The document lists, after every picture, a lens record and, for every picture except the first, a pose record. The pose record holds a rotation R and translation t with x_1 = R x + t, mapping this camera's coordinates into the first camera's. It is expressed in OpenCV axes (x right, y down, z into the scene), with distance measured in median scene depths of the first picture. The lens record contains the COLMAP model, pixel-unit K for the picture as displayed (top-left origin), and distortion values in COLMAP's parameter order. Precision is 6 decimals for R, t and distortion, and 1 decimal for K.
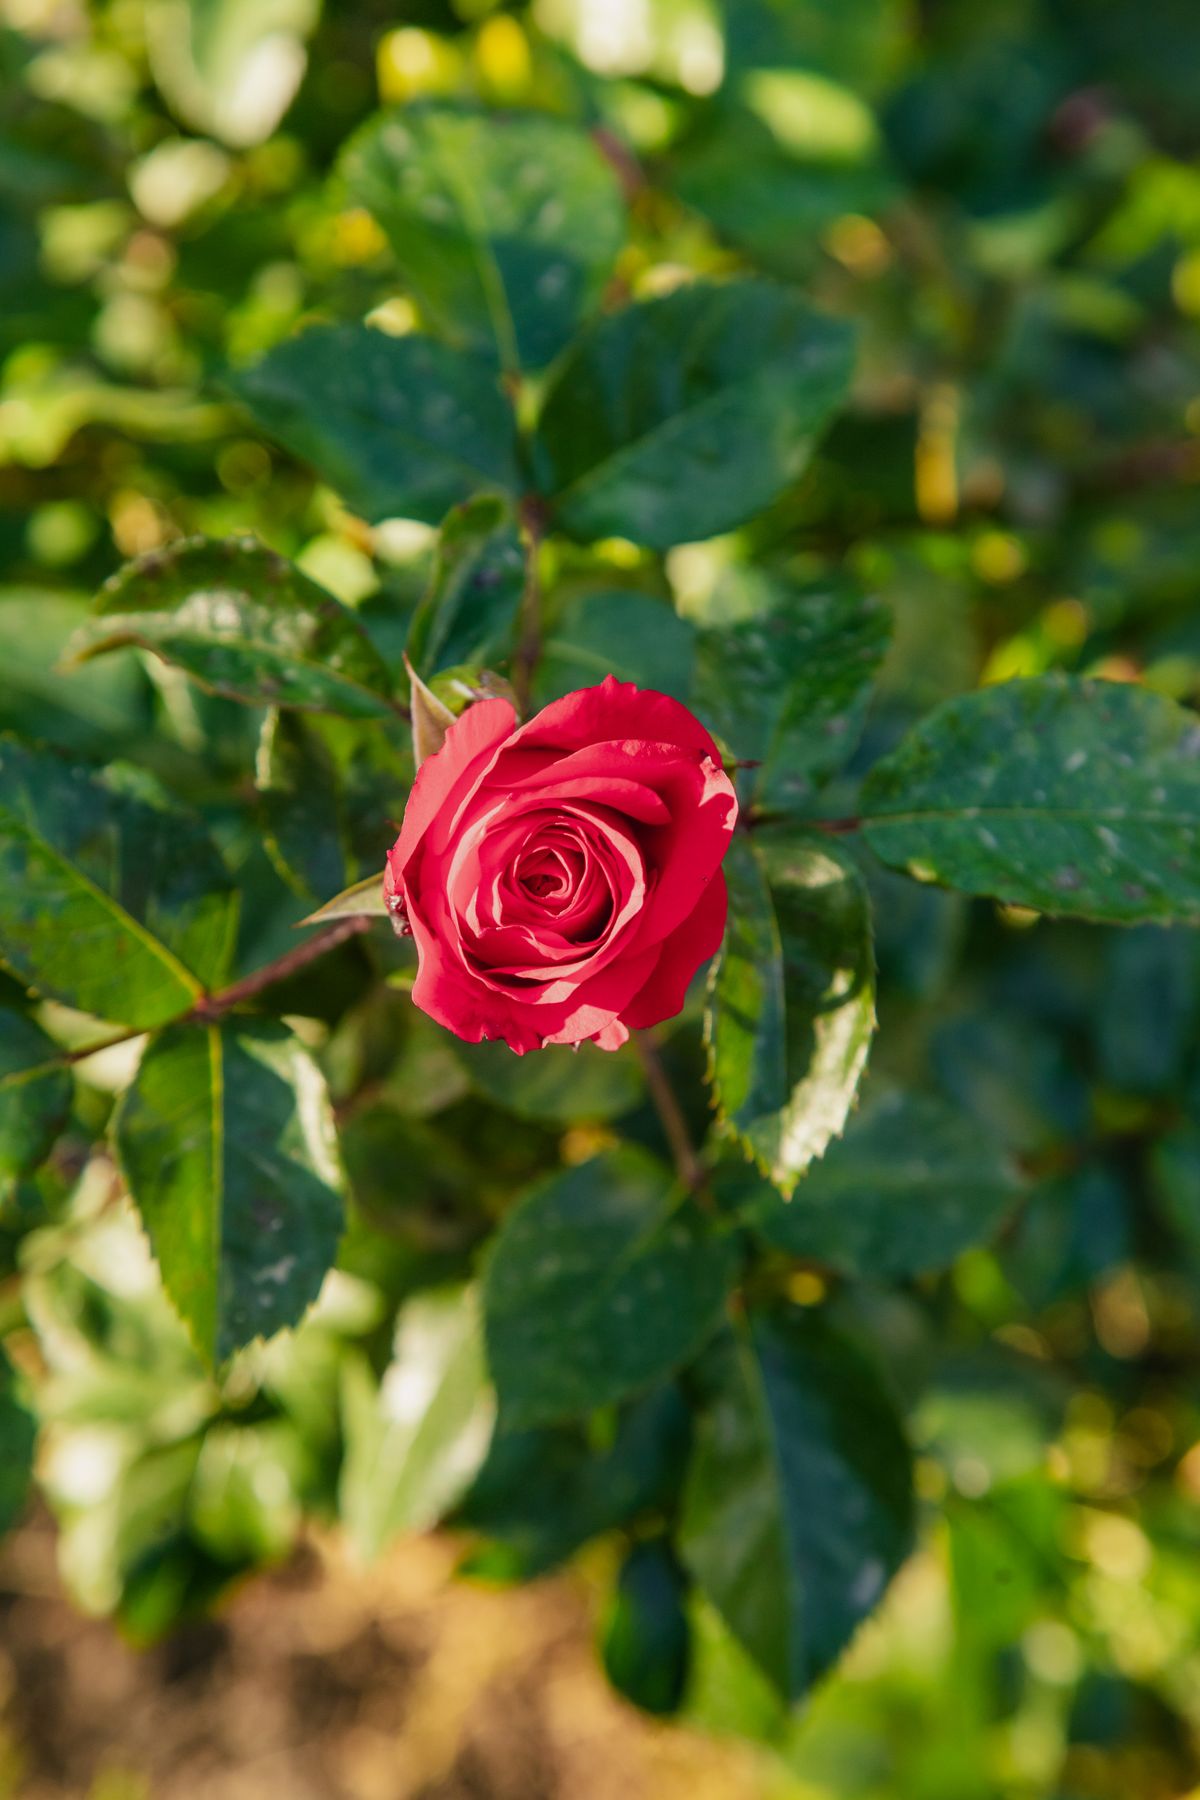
lens RADIAL K [[6231.0, 0, 600.0], [0, 6231.0, 900.0], [0, 0, 1]] dist [0.571985, -1.114268]
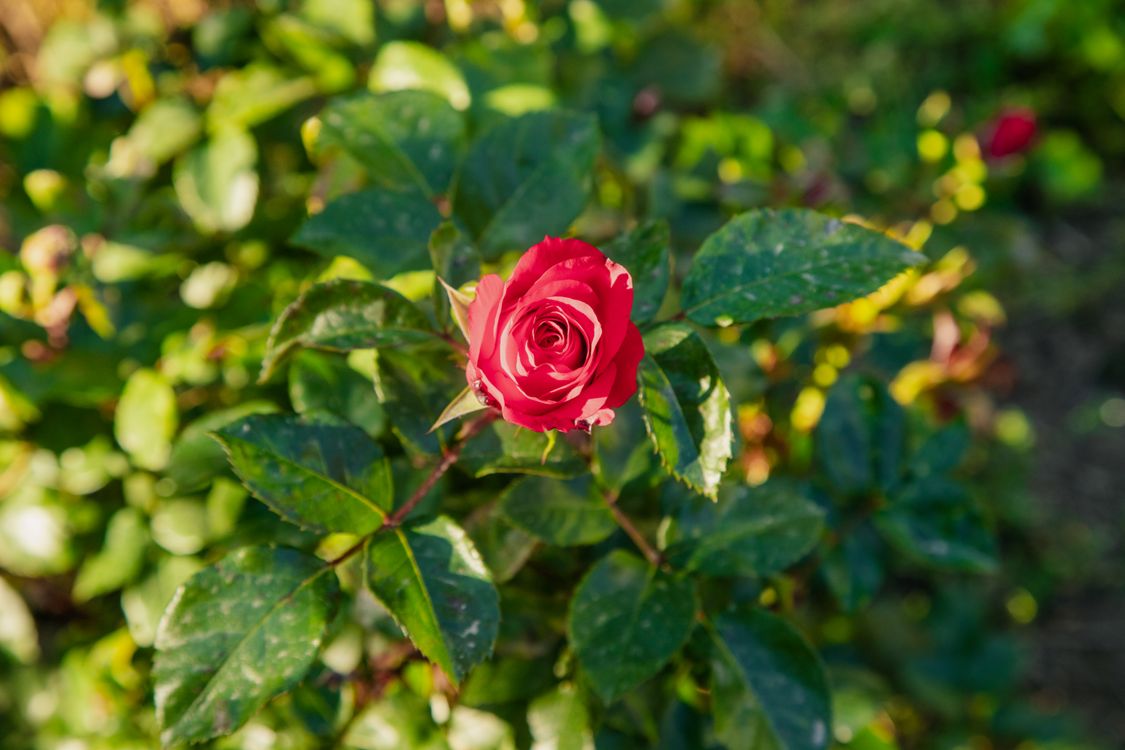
lens RADIAL K [[3894.4, 0, 562.5], [0, 3894.4, 375.0], [0, 0, 1]] dist [0.571985, -1.114268]
pose [[0.944106, -0.302154, 0.131781, -0.159140], [0.326396, 0.912818, -0.245415, 0.289329], [-0.046139, 0.274710, 0.960419, -0.150935]]
